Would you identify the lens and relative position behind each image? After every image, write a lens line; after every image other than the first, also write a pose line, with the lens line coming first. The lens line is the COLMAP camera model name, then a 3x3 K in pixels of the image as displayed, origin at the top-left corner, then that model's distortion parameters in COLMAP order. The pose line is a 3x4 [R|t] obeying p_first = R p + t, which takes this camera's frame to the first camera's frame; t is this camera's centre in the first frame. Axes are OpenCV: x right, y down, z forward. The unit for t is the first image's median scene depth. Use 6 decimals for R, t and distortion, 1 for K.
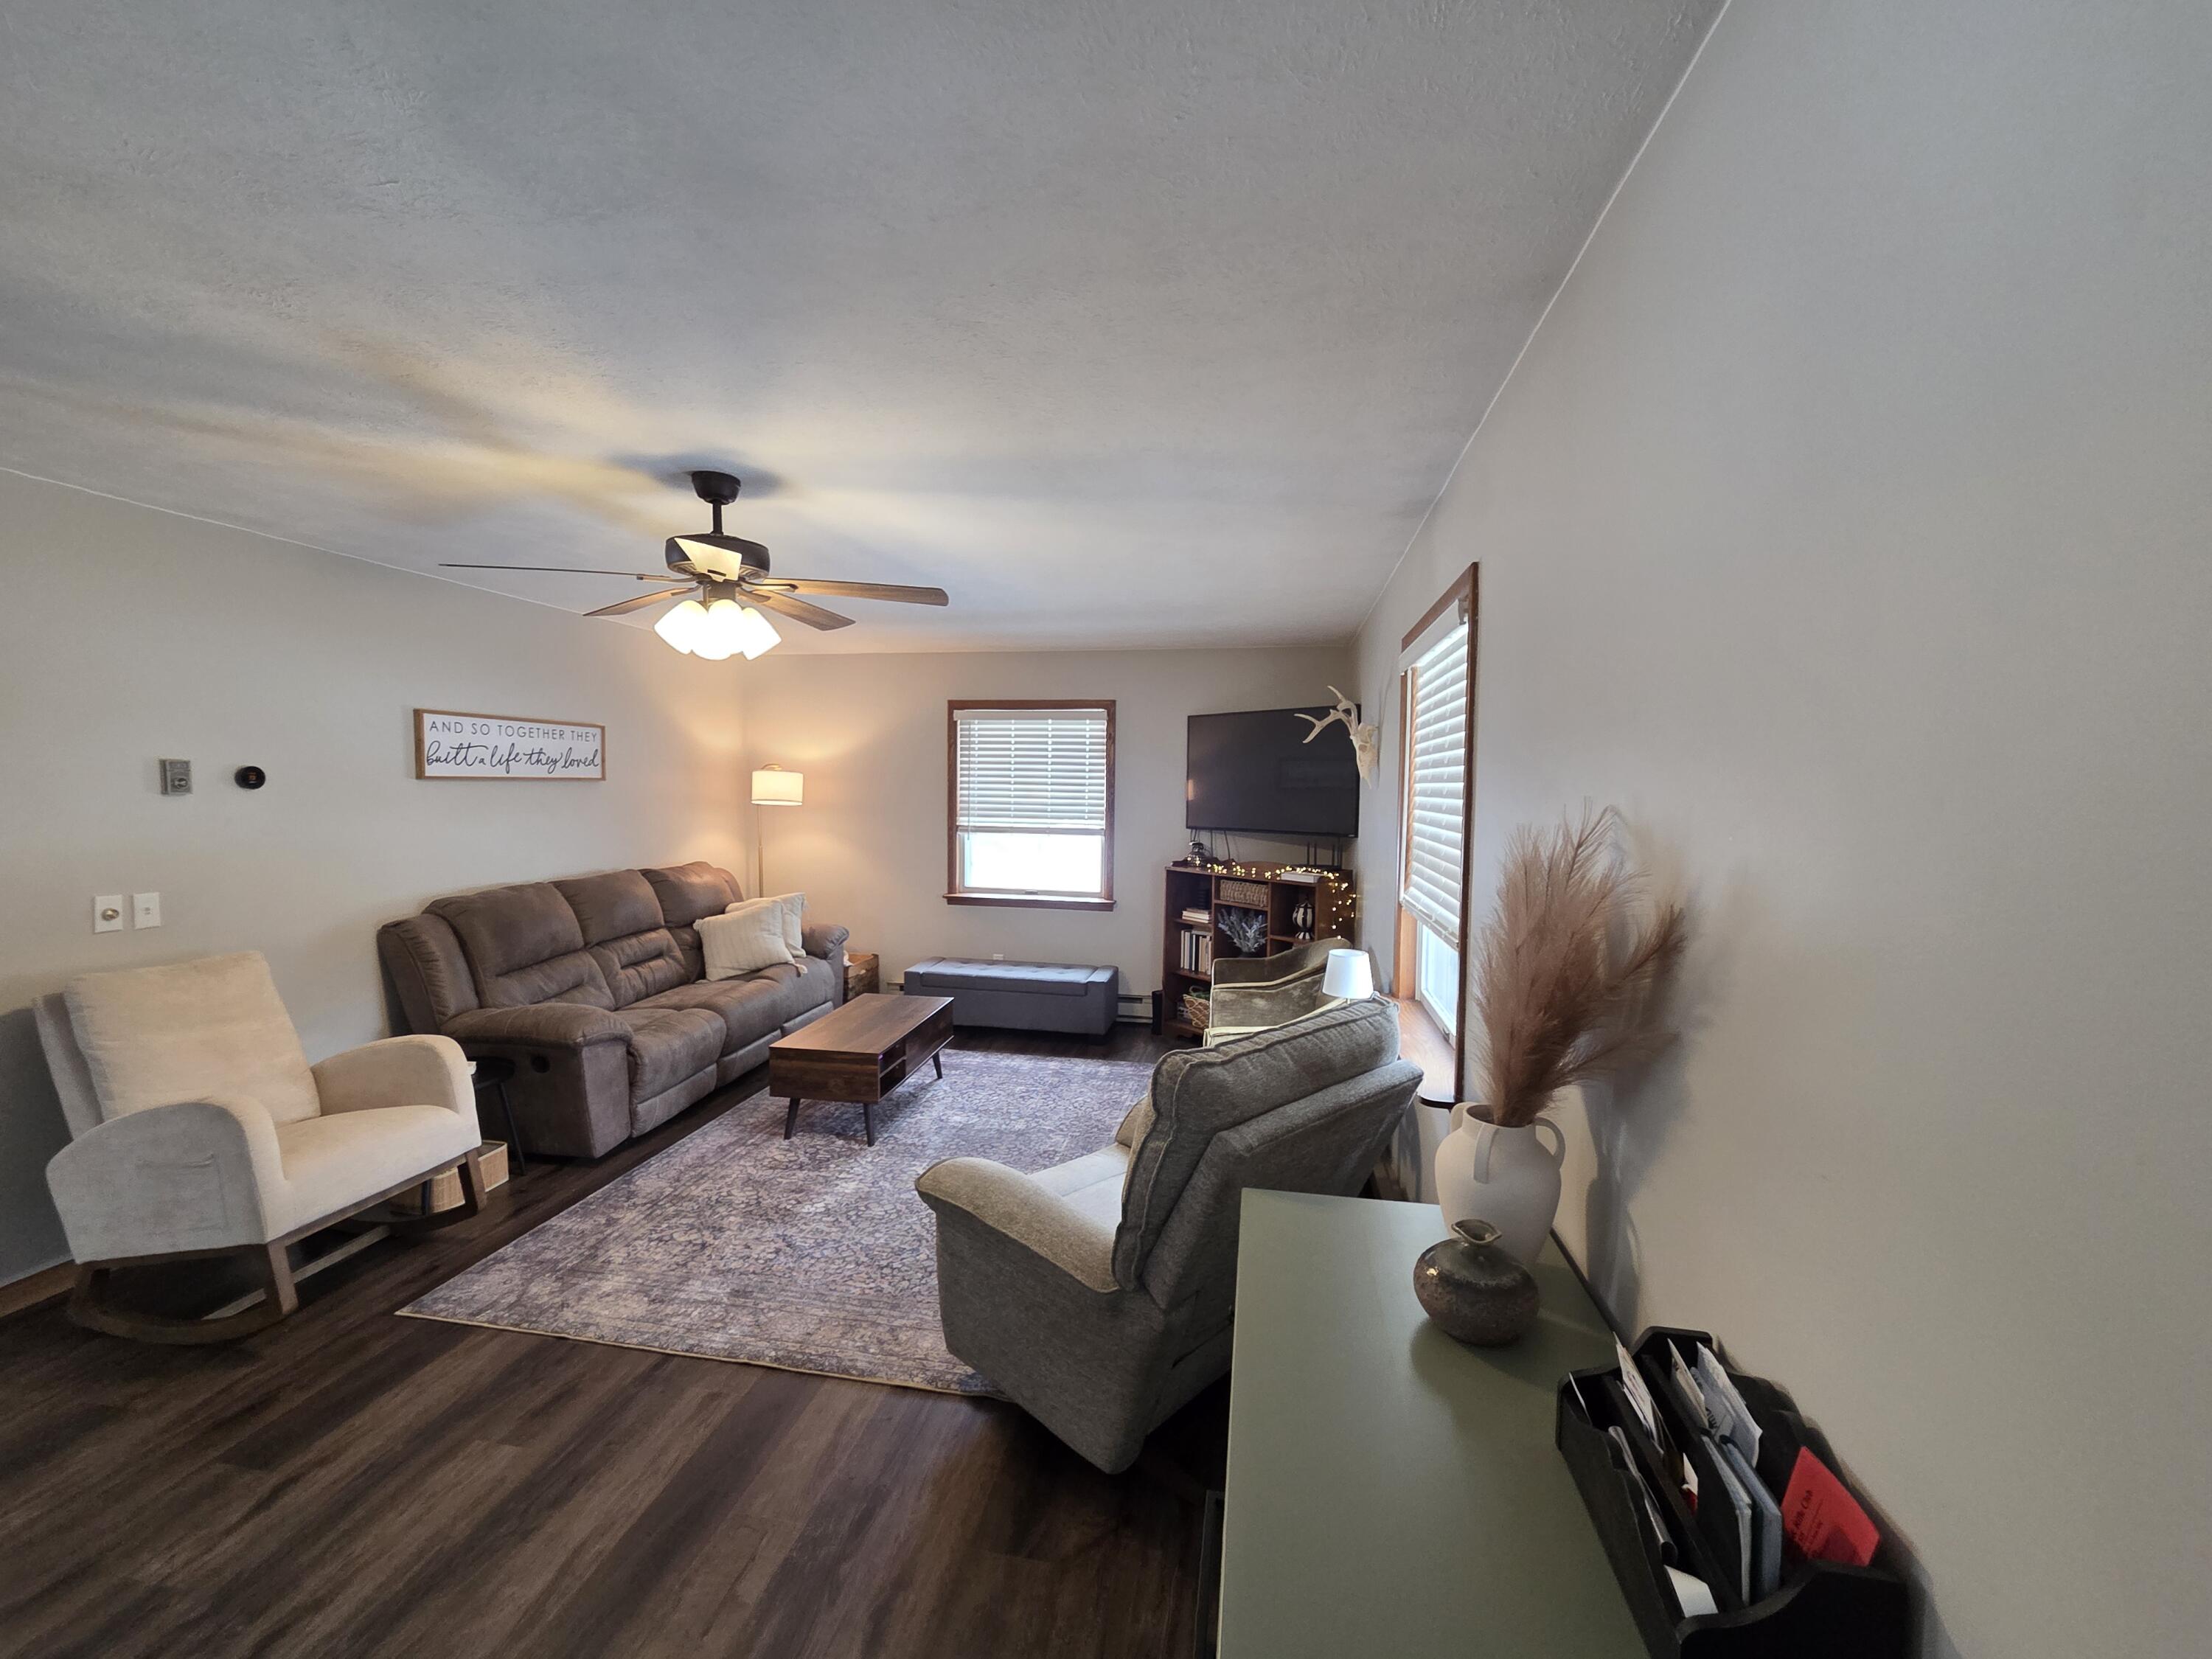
lens RADIAL K [[908.4, 0, 1092.5], [0, 908.4, 838.9], [0, 0, 1]] dist [0.000541, 0.000659]
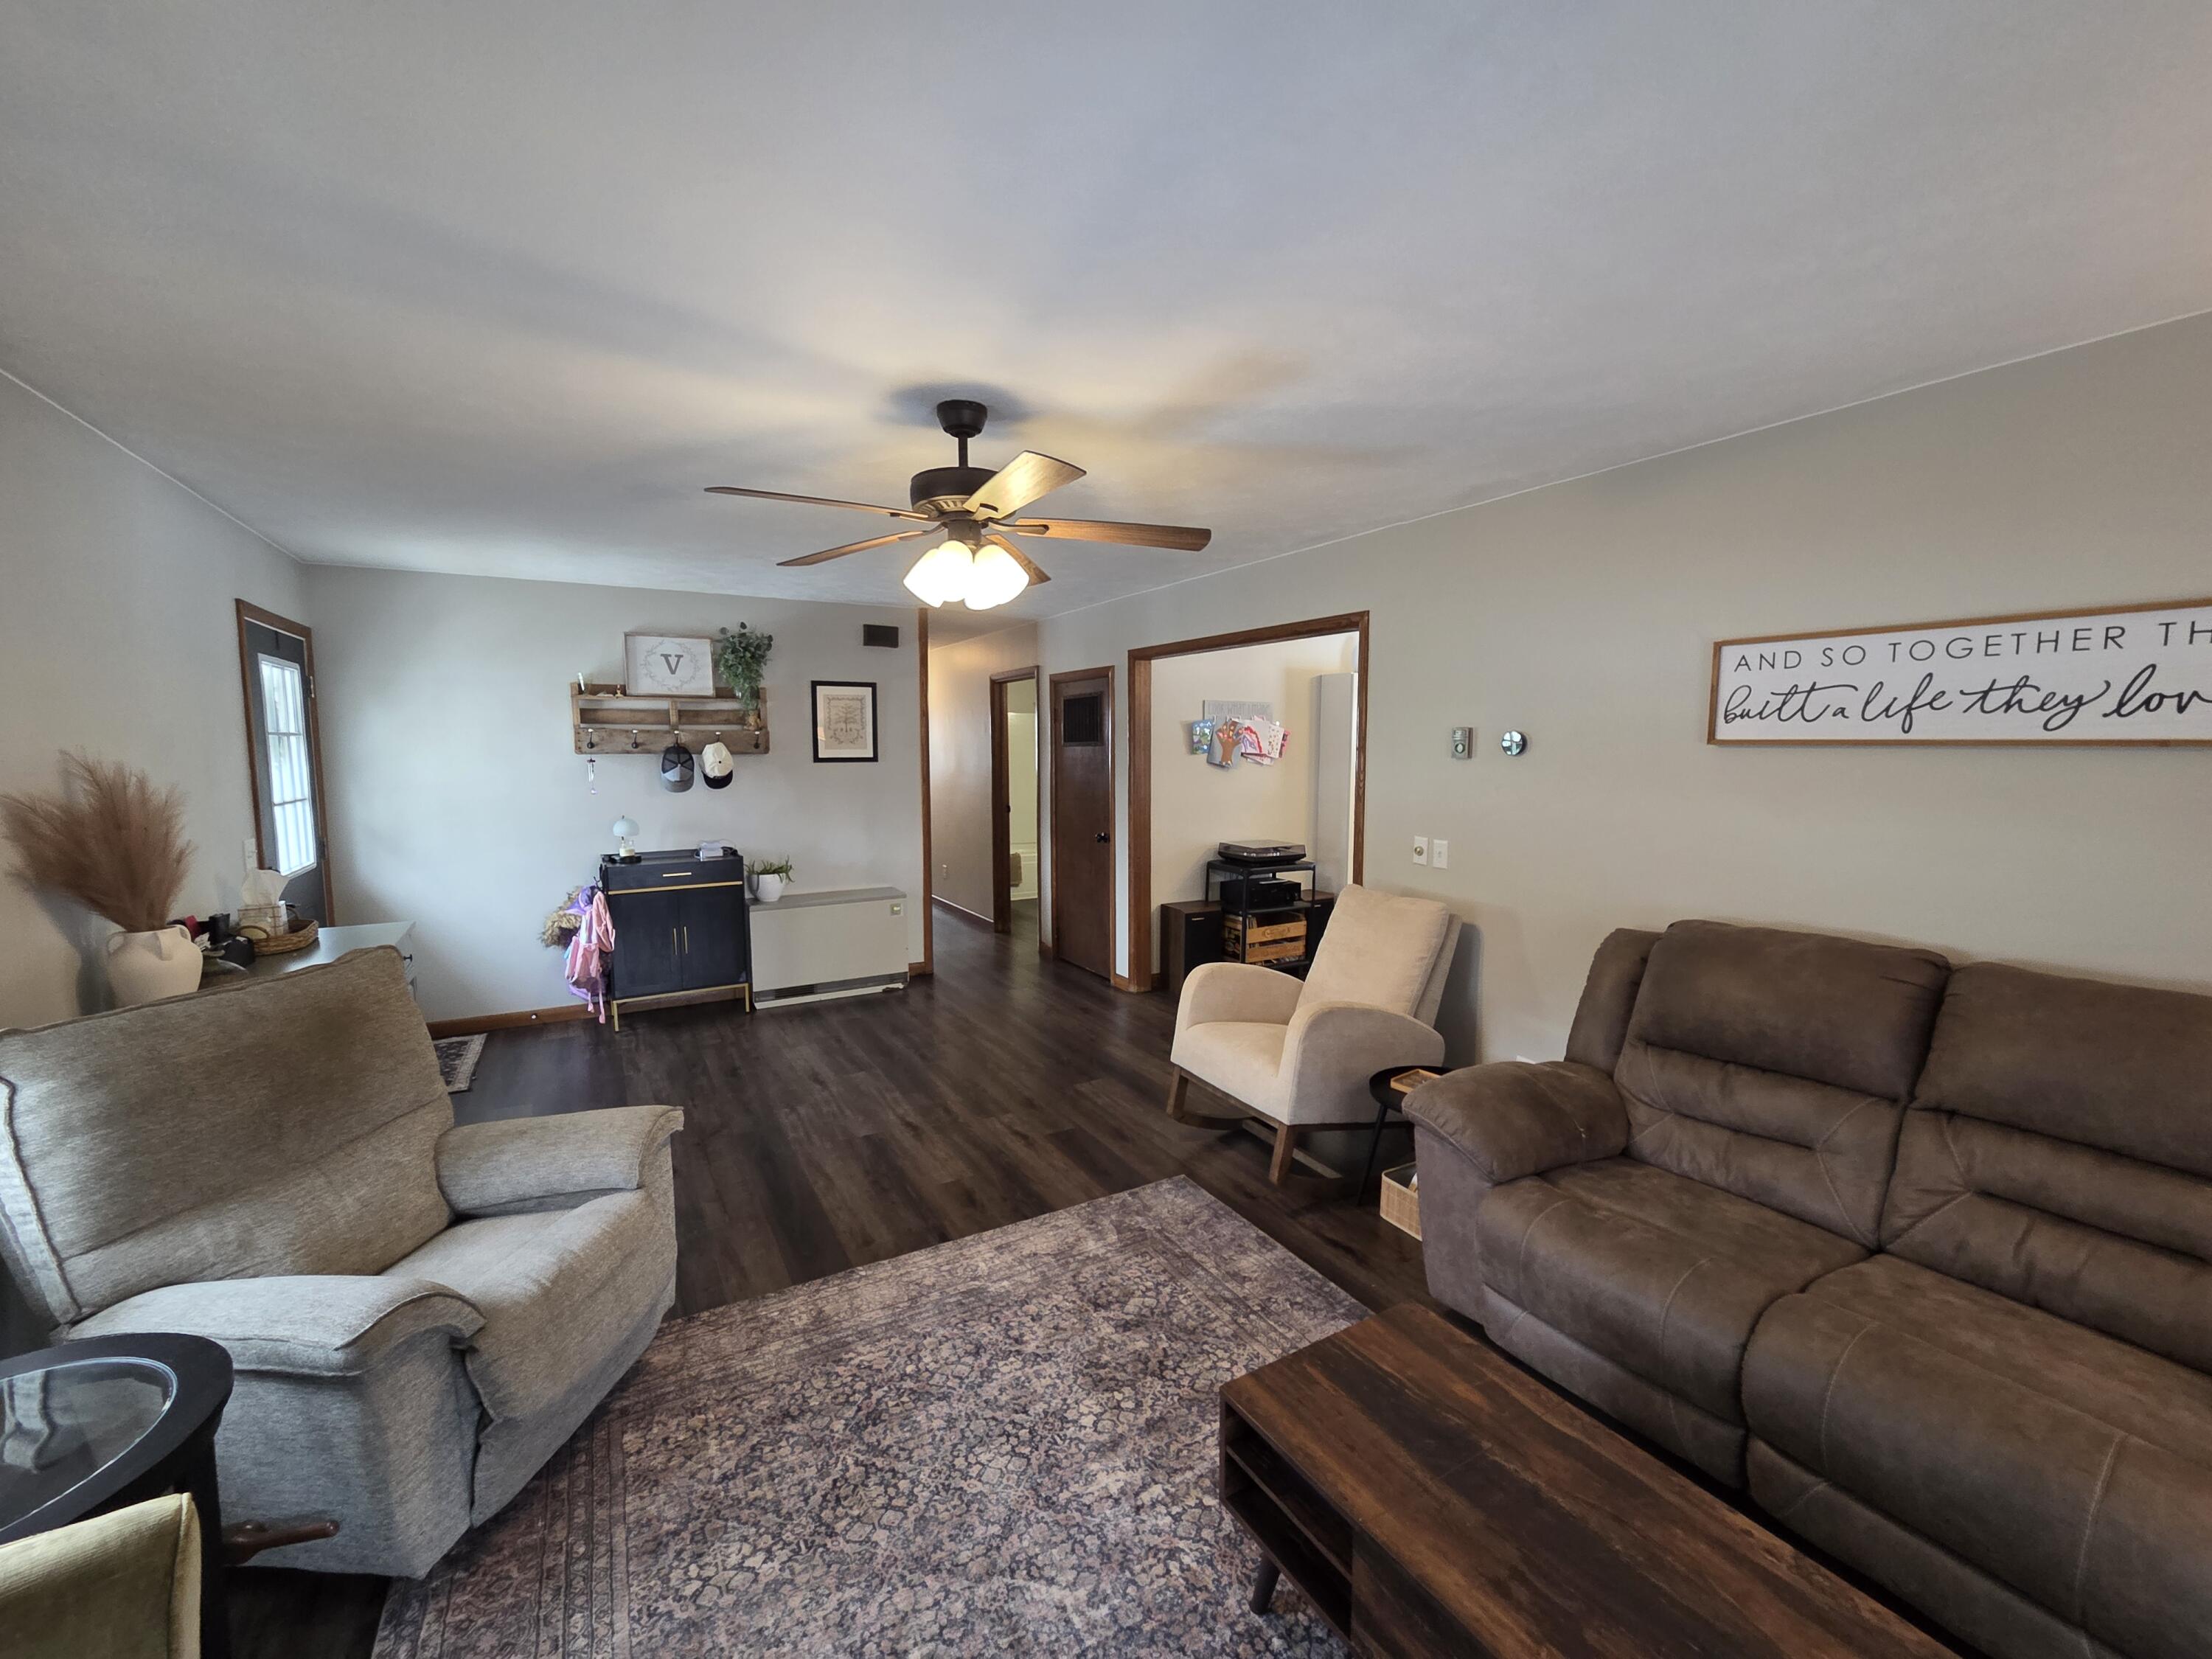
lens RADIAL K [[908.4, 0, 1092.5], [0, 908.4, 838.9], [0, 0, 1]] dist [0.000541, 0.000659]
pose [[-0.764736, 0.060305, -0.641516, 0.064735], [-0.046878, 0.987765, 0.148736, -0.075092], [0.642636, 0.143817, -0.752552, 1.223340]]
